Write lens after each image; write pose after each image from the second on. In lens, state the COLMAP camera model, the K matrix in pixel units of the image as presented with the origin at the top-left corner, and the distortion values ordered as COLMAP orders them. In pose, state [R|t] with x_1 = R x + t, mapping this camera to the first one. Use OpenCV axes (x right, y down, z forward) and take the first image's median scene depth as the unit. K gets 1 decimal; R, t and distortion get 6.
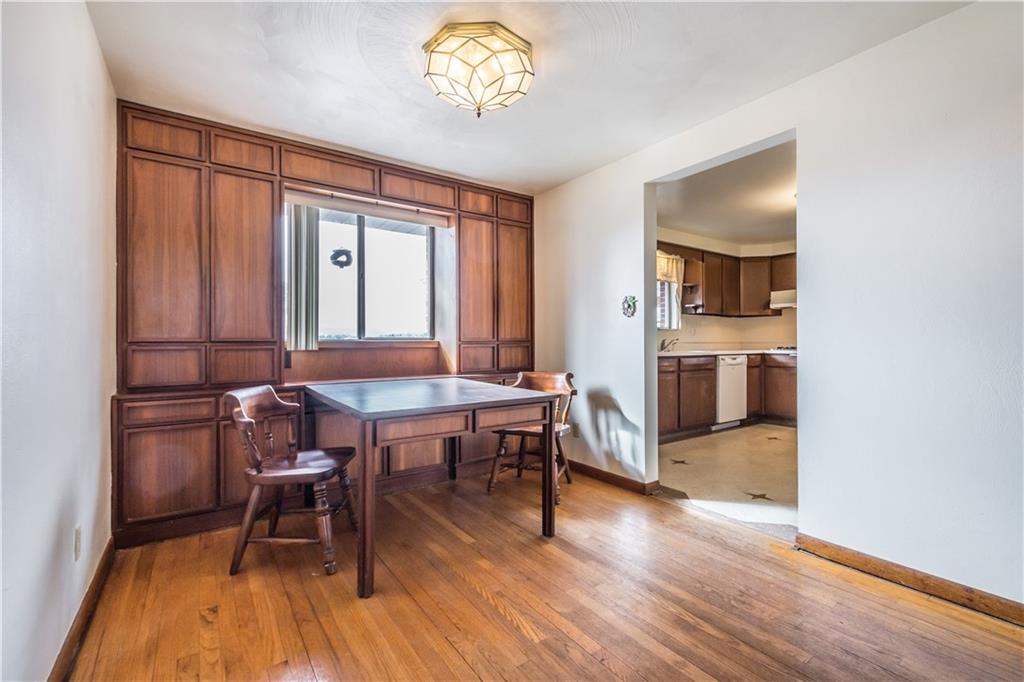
lens RADIAL K [[451.7, 0, 515.0], [0, 451.7, 337.3], [0, 0, 1]] dist [0.007525, -0.000749]
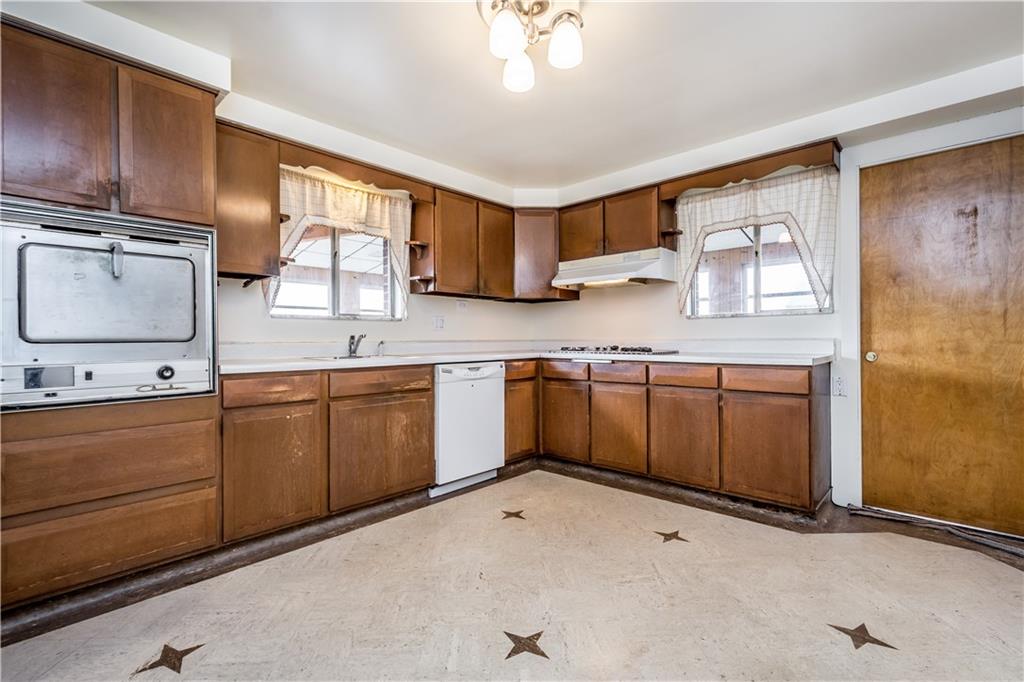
lens RADIAL K [[451.7, 0, 515.0], [0, 451.7, 337.3], [0, 0, 1]] dist [0.007525, -0.000749]
pose [[0.982033, -0.004600, 0.188655, 0.404863], [0.003387, 0.999971, 0.006748, 0.002752], [-0.188681, -0.005988, 0.982020, 0.400707]]
